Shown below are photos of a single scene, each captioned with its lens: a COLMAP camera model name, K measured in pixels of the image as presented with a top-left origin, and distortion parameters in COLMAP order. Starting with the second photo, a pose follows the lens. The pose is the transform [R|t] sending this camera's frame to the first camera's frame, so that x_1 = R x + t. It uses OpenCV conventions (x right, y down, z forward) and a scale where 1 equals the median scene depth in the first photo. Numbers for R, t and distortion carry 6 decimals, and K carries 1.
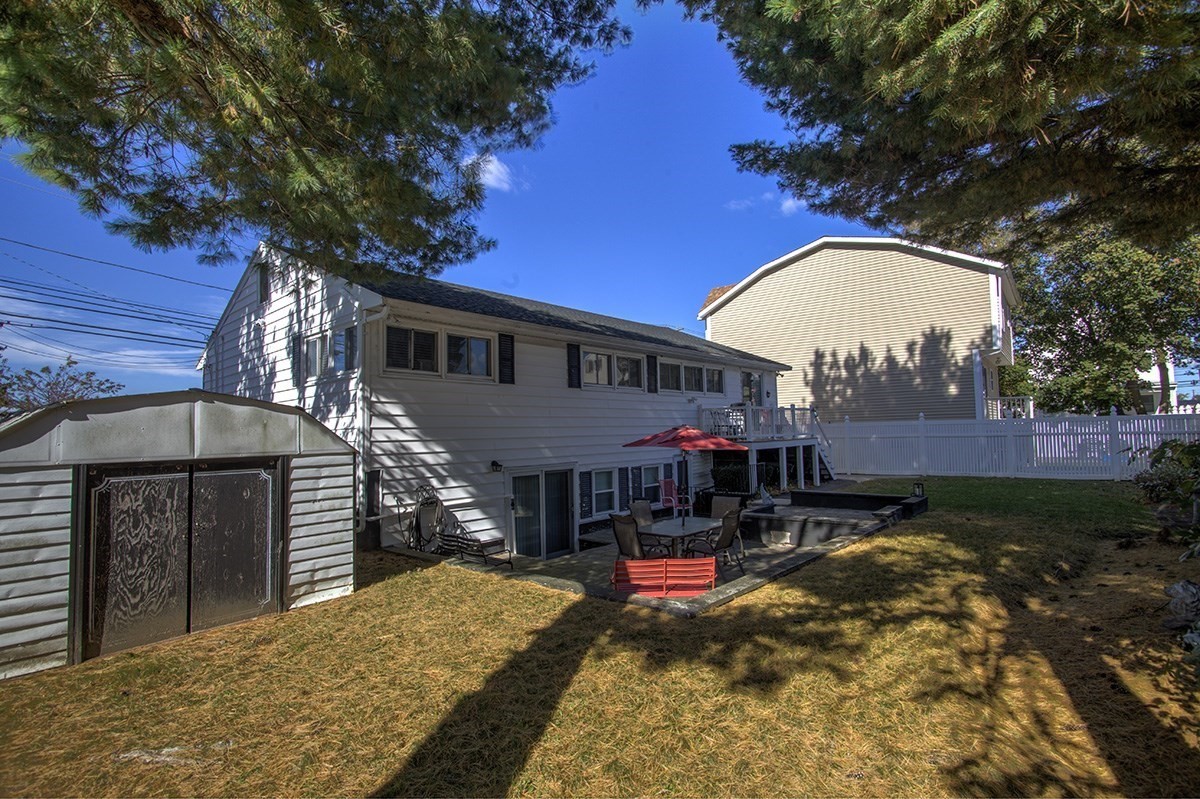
lens RADIAL K [[571.2, 0, 600.0], [0, 571.2, 399.5], [0, 0, 1]] dist [0.001170, 0.000705]
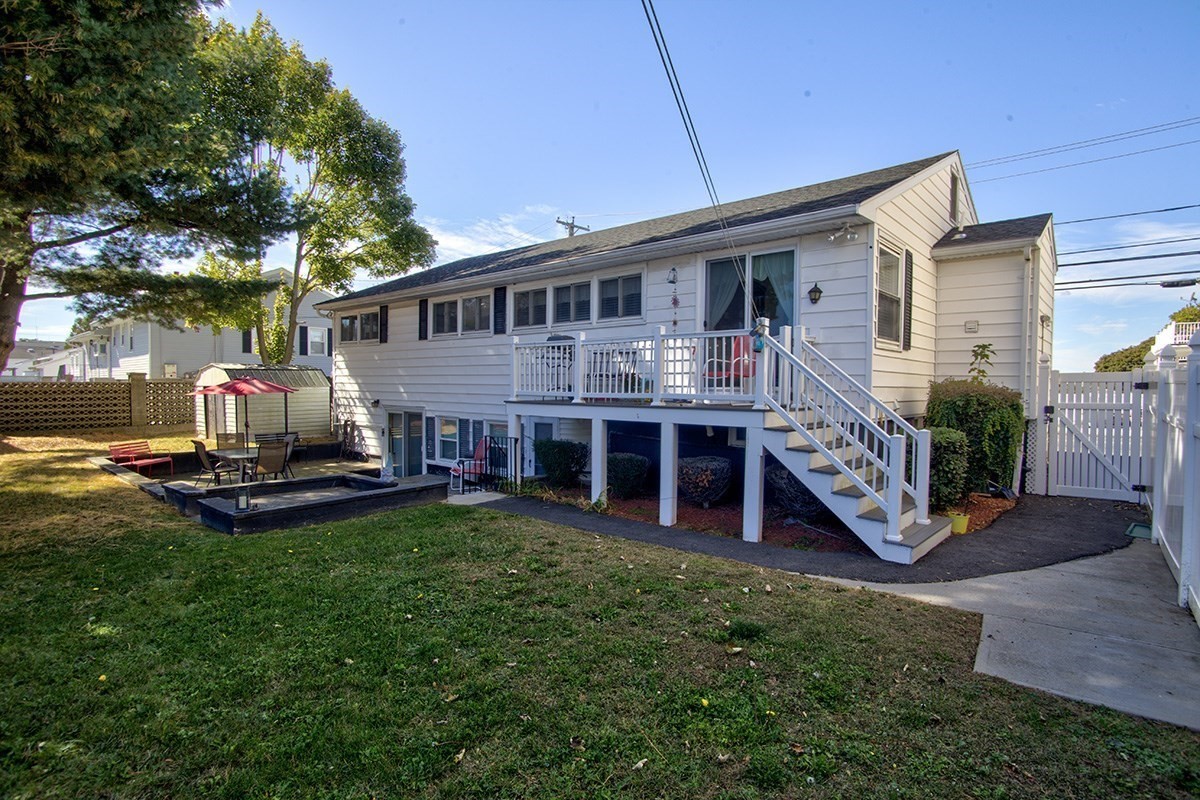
lens RADIAL K [[591.9, 0, 600.0], [0, 591.9, 400.0], [0, 0, 1]] dist [-0.001428, -0.000274]
pose [[-0.010337, 0.048553, -0.998767, 1.068348], [0.052463, 0.997471, 0.047947, 0.057151], [0.998569, -0.051902, -0.012858, 1.317423]]
